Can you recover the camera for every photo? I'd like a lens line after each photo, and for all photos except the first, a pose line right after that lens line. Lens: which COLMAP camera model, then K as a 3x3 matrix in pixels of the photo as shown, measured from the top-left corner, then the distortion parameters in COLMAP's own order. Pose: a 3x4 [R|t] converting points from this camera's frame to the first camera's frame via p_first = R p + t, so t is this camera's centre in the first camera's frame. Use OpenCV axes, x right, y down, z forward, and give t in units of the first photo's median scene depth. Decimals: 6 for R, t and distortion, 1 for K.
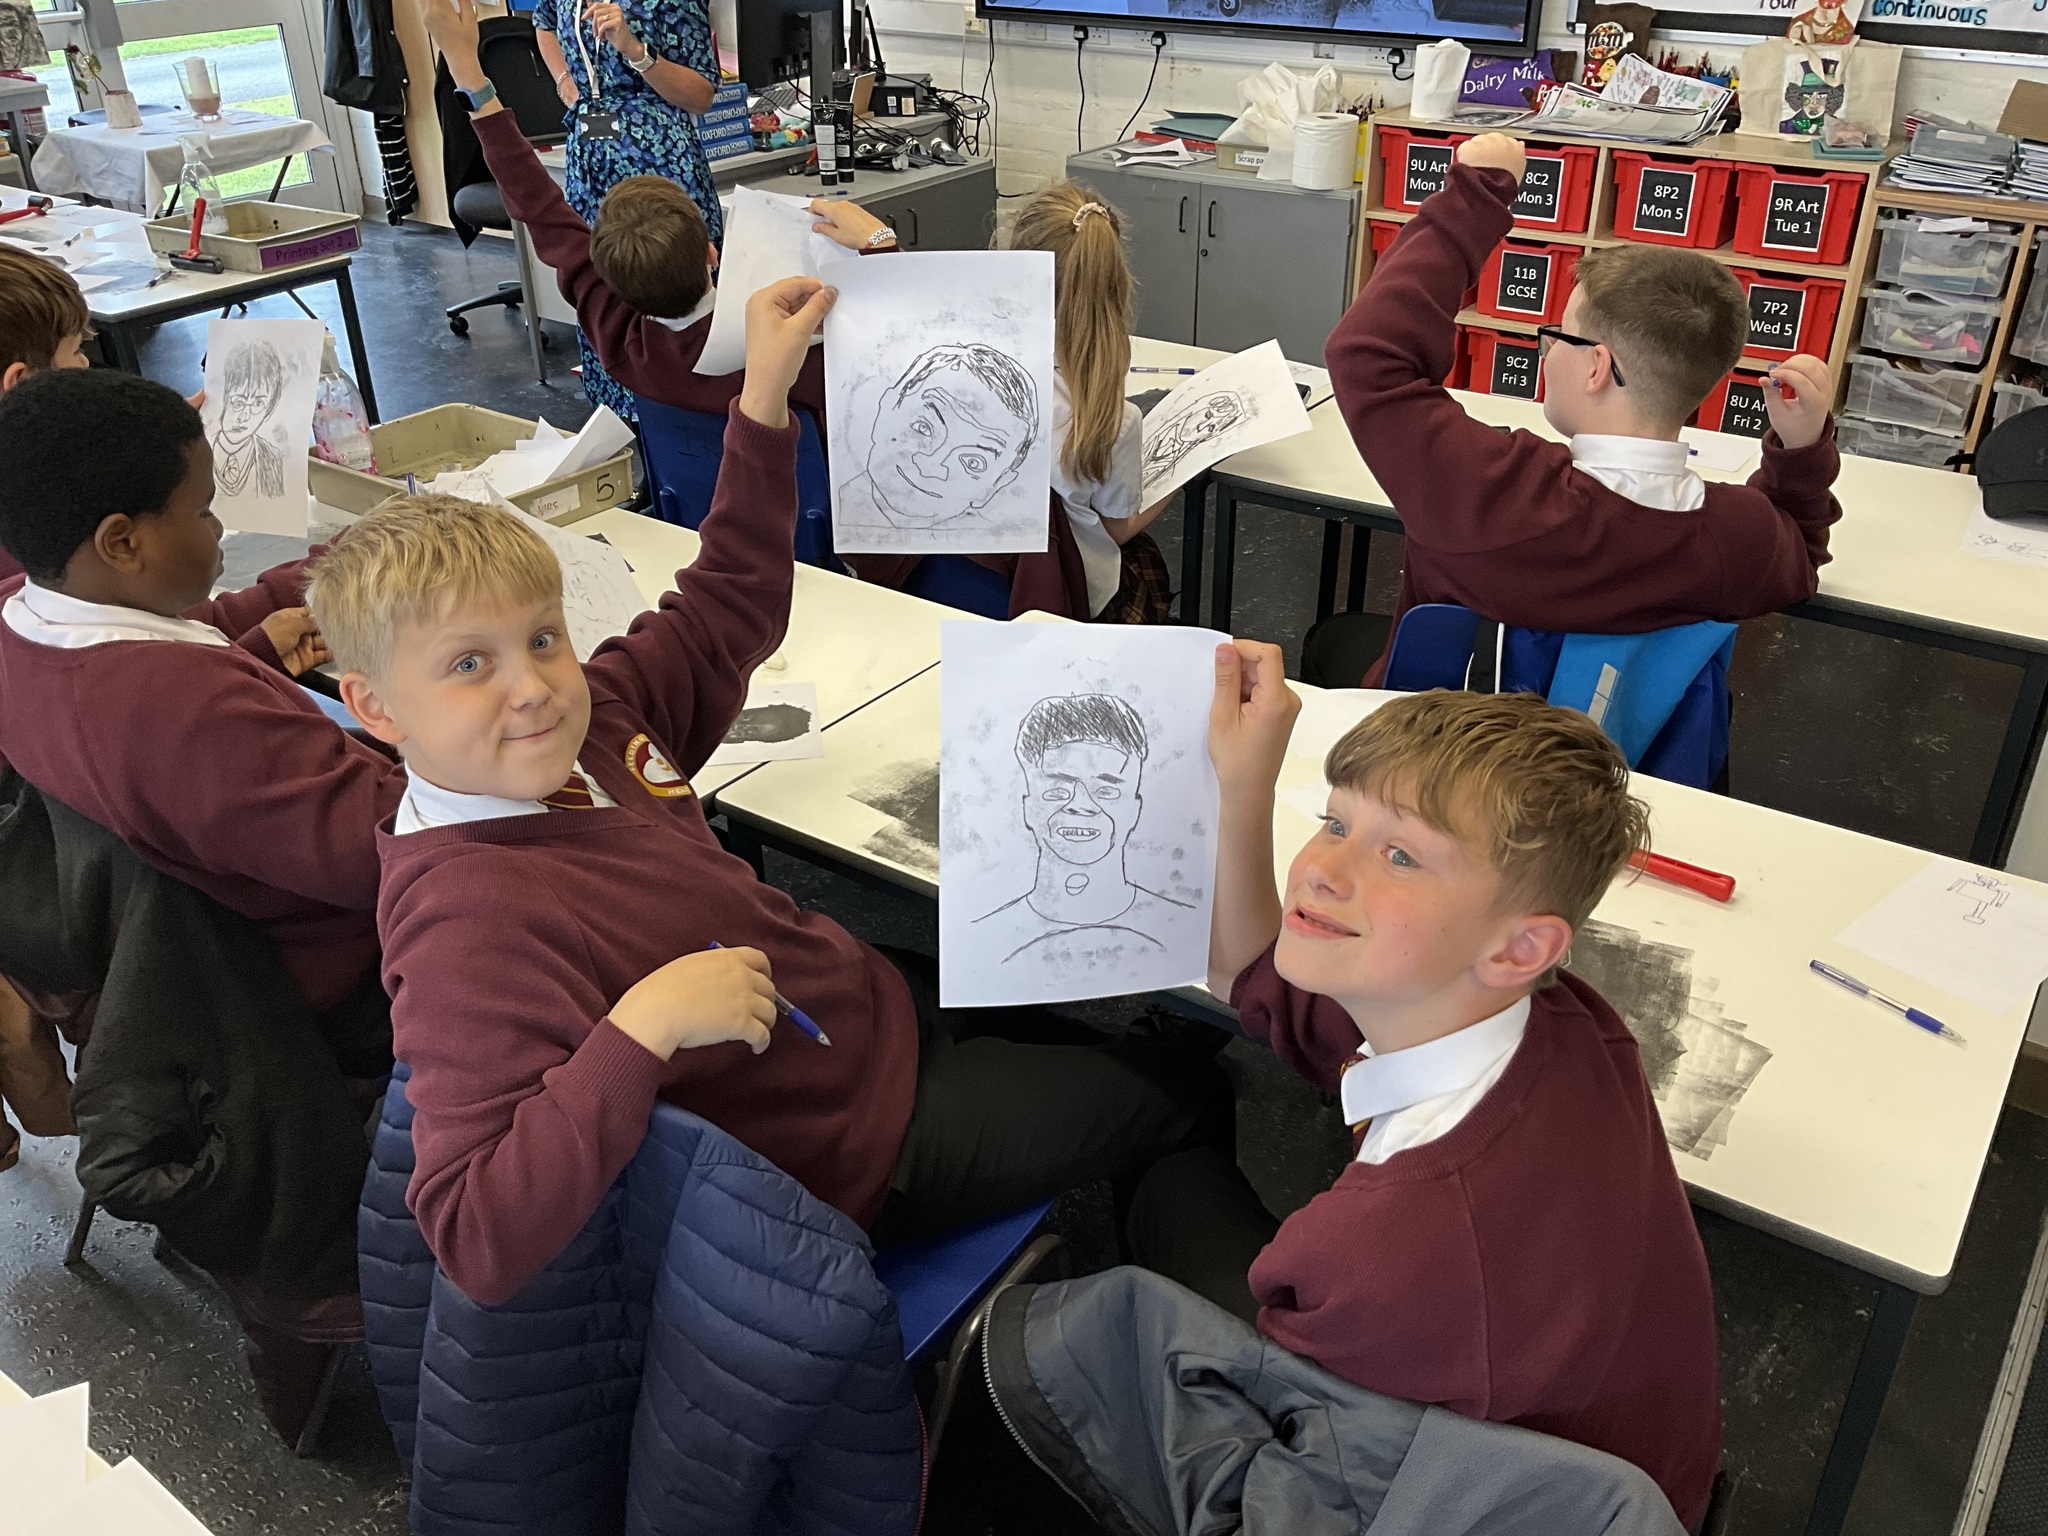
lens RADIAL K [[1729.8, 0, 1027.5], [0, 1729.8, 765.0], [0, 0, 1]] dist [0.004863, -0.005381]
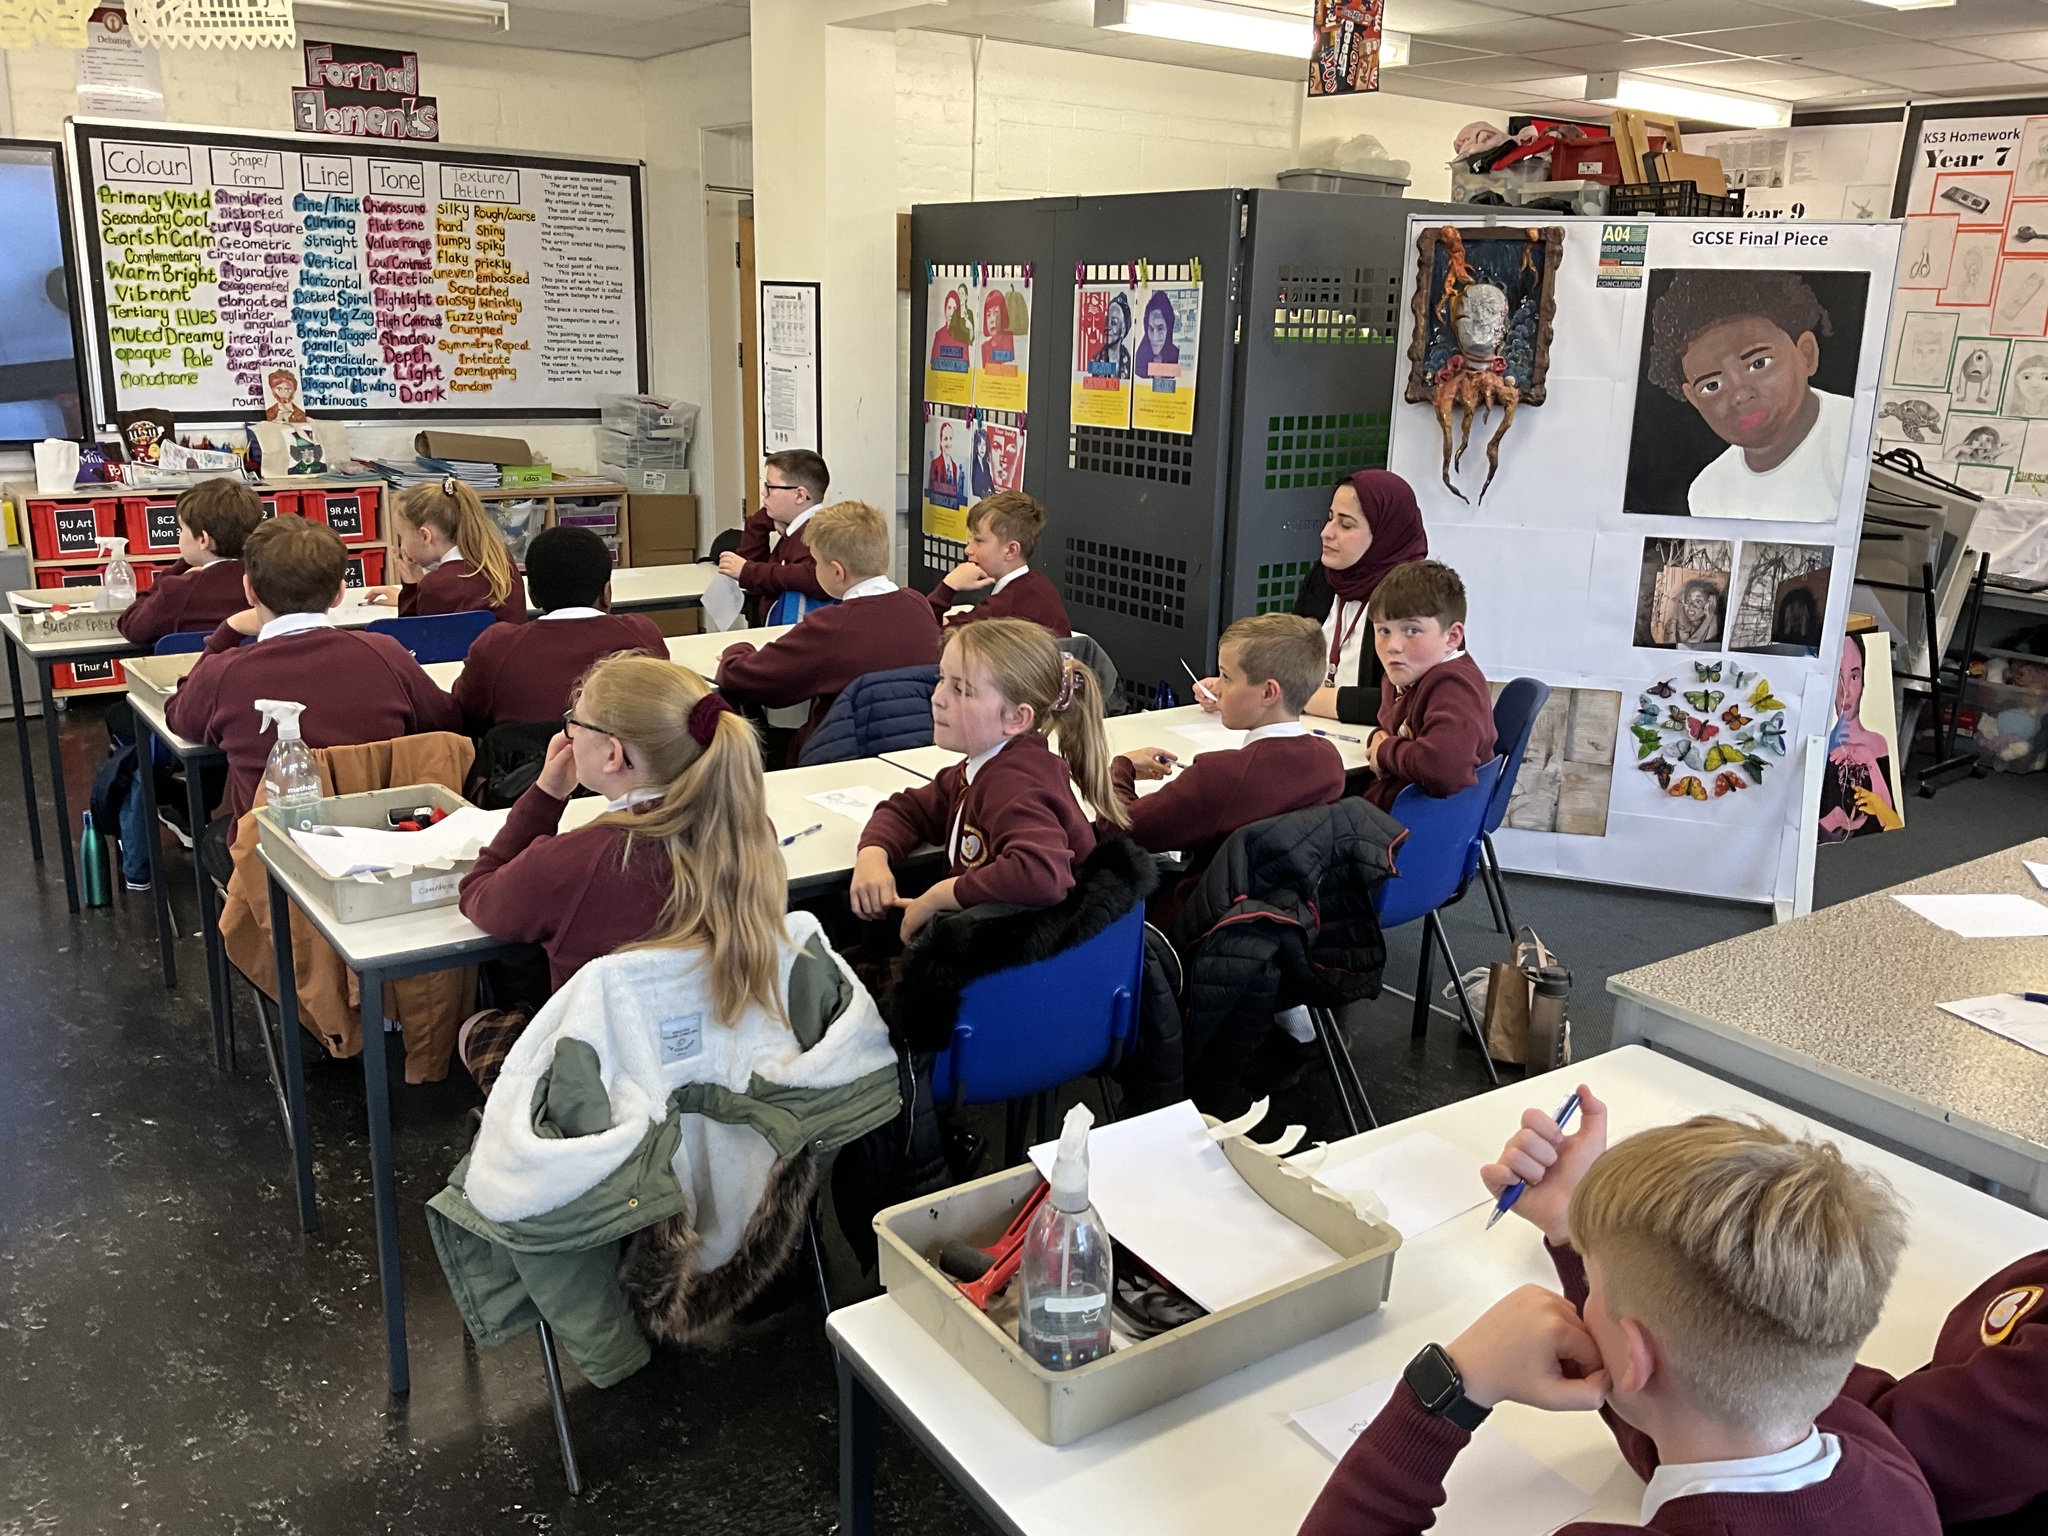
lens RADIAL K [[1729.8, 0, 1027.5], [0, 1729.8, 765.0], [0, 0, 1]] dist [0.004863, -0.005381]
pose [[0.331586, -0.234606, 0.913789, -0.887223], [0.439339, 0.895551, 0.070500, 0.065331], [-0.834884, 0.378086, 0.400024, -0.117321]]
